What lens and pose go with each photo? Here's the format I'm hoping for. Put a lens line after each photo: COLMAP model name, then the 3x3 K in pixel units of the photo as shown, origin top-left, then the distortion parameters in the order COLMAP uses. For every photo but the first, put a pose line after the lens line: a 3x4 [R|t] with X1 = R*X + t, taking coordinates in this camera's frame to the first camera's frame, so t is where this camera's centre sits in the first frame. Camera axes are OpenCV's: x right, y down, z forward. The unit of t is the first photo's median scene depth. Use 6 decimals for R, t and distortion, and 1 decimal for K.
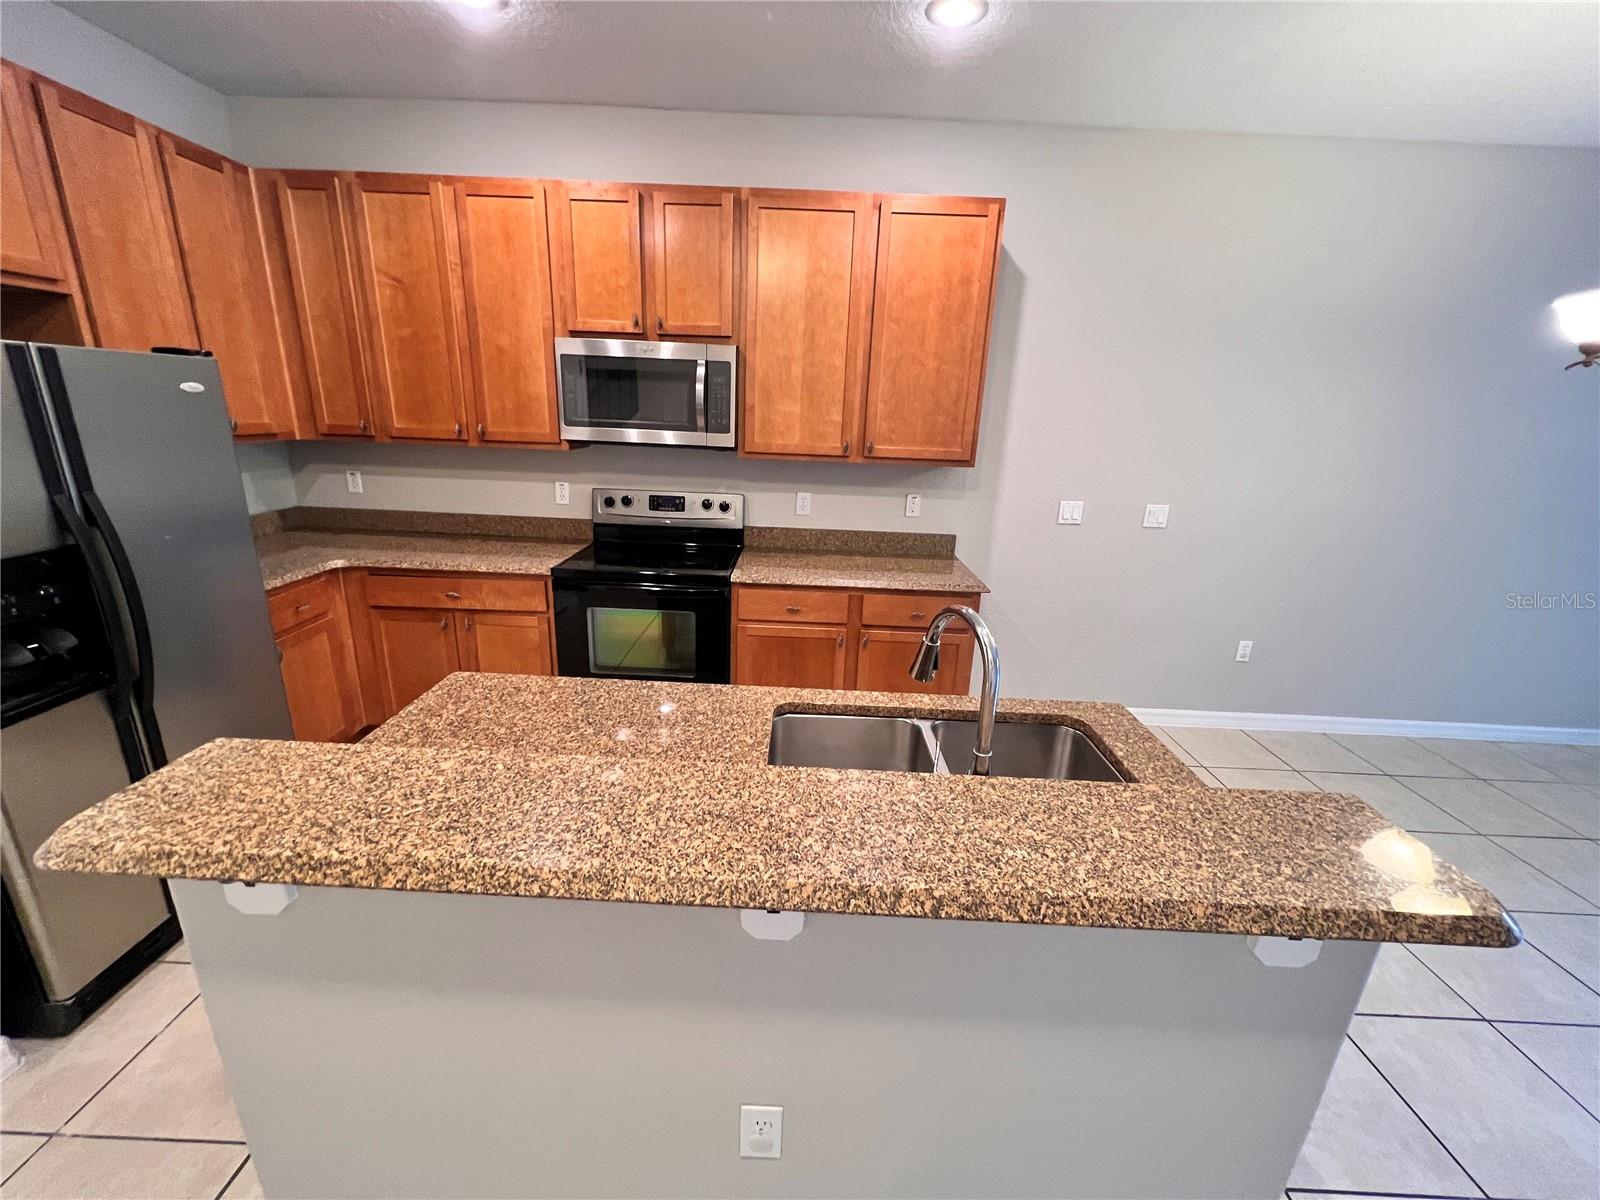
lens RADIAL K [[637.7, 0, 795.5], [0, 637.7, 598.6], [0, 0, 1]] dist [-0.001405, -0.000156]
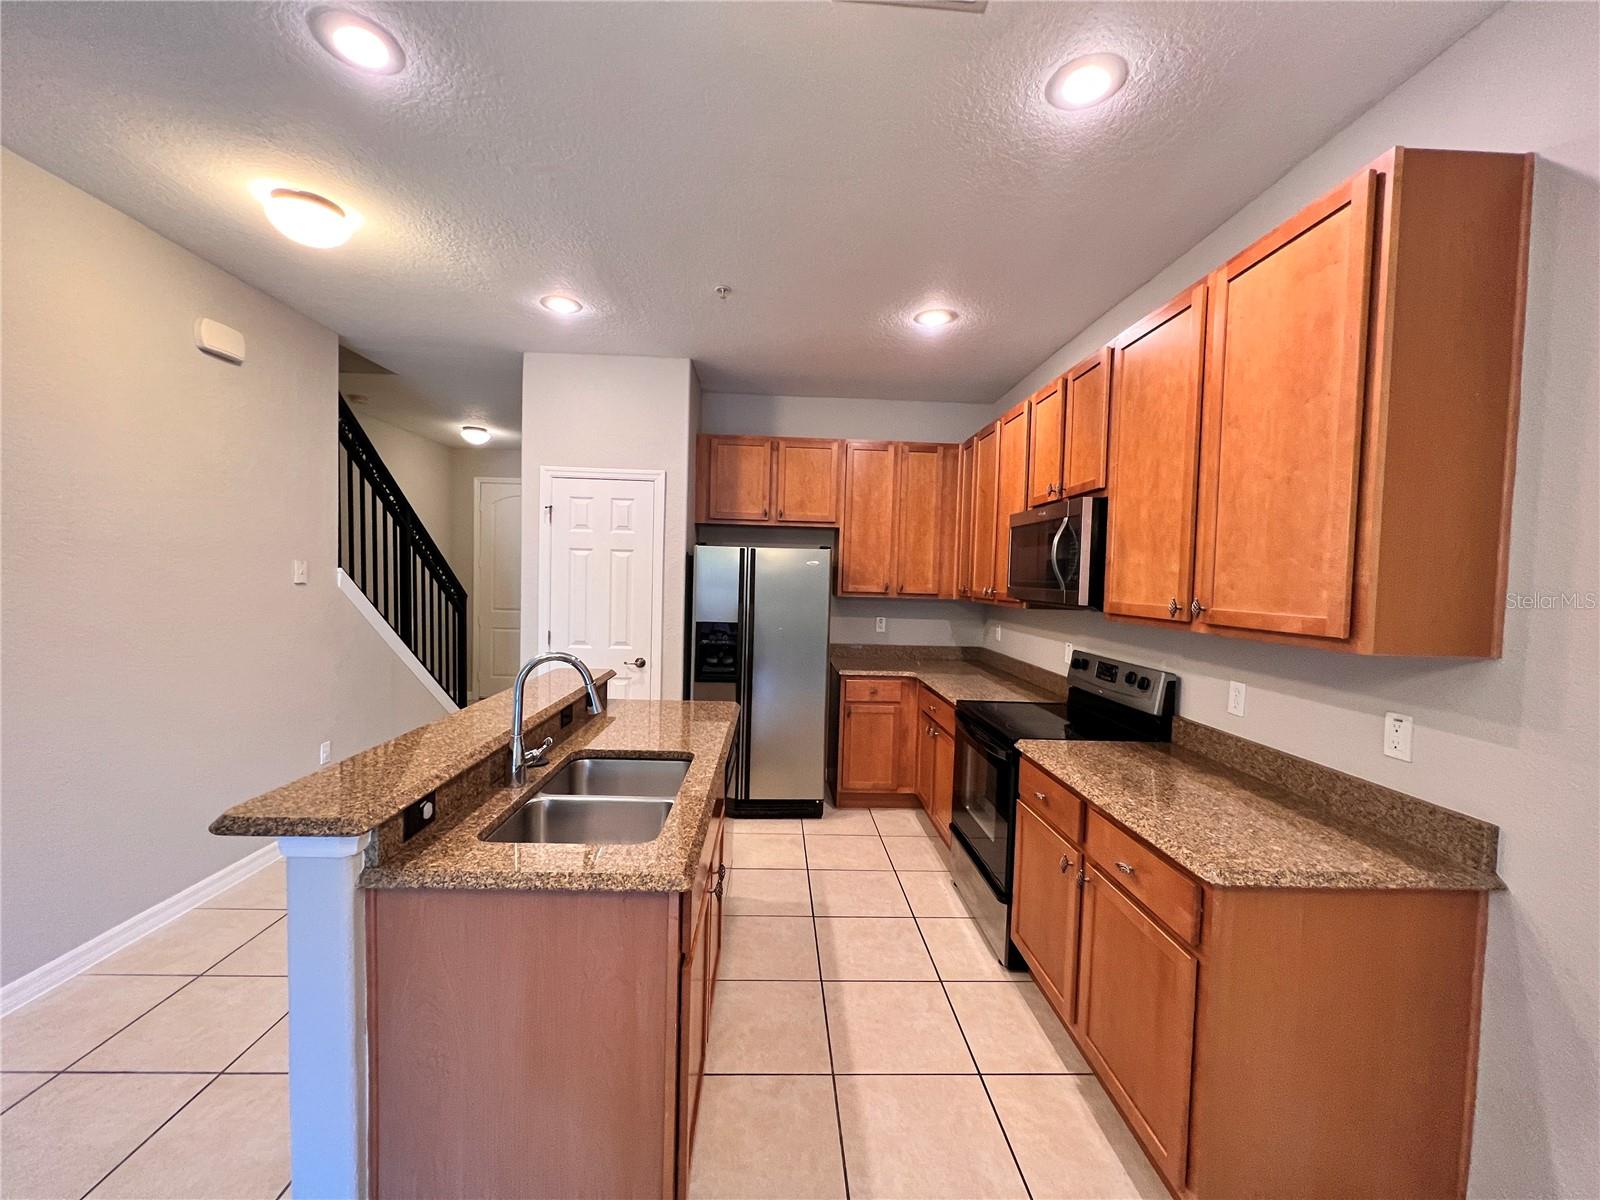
lens RADIAL K [[637.7, 0, 793.4], [0, 637.7, 602.6], [0, 0, 1]] dist [-0.001405, -0.000156]
pose [[0.050019, 0.004688, -0.998737, 0.793170], [-0.309144, 0.950951, -0.011019, -0.113329], [0.949699, 0.309305, 0.049015, 0.601262]]
